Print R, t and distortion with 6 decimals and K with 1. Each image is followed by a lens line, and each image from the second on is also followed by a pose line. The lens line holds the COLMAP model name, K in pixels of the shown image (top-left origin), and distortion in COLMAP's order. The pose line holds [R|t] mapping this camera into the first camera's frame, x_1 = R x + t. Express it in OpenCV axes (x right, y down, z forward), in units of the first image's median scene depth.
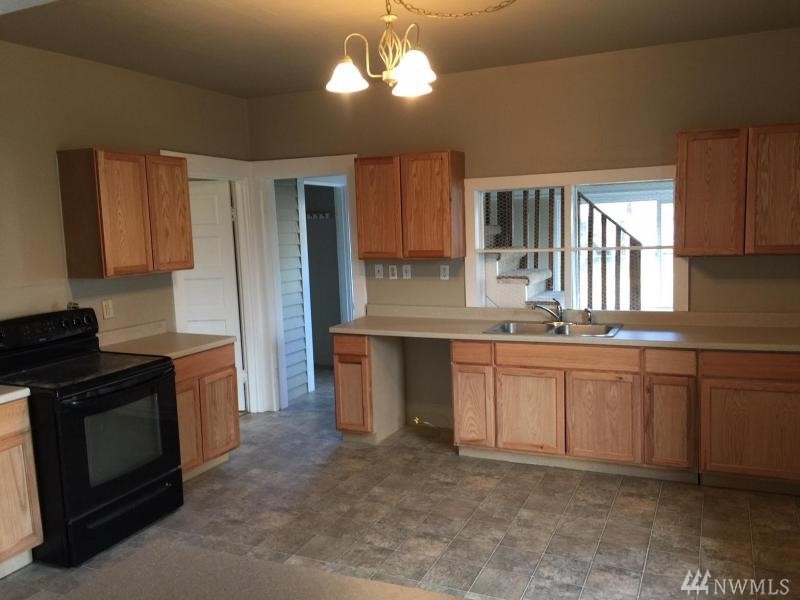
lens RADIAL K [[689.0, 0, 400.0], [0, 689.0, 300.0], [0, 0, 1]] dist [0.094373, -0.131172]
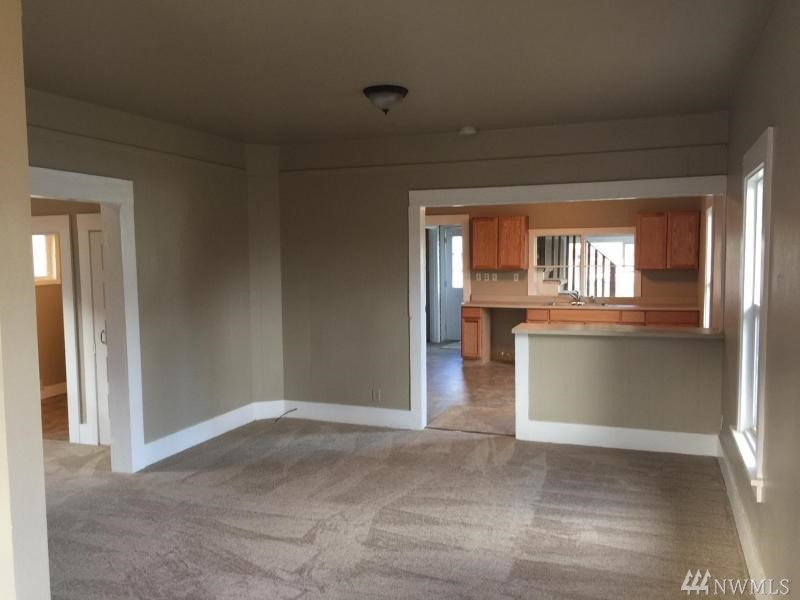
lens RADIAL K [[689.0, 0, 400.0], [0, 689.0, 300.0], [0, 0, 1]] dist [0.094373, -0.131172]
pose [[0.997506, 0.018777, 0.068031, -0.388221], [-0.015934, 0.998987, -0.042088, 0.109211], [-0.068752, 0.040899, 0.996795, -0.889781]]
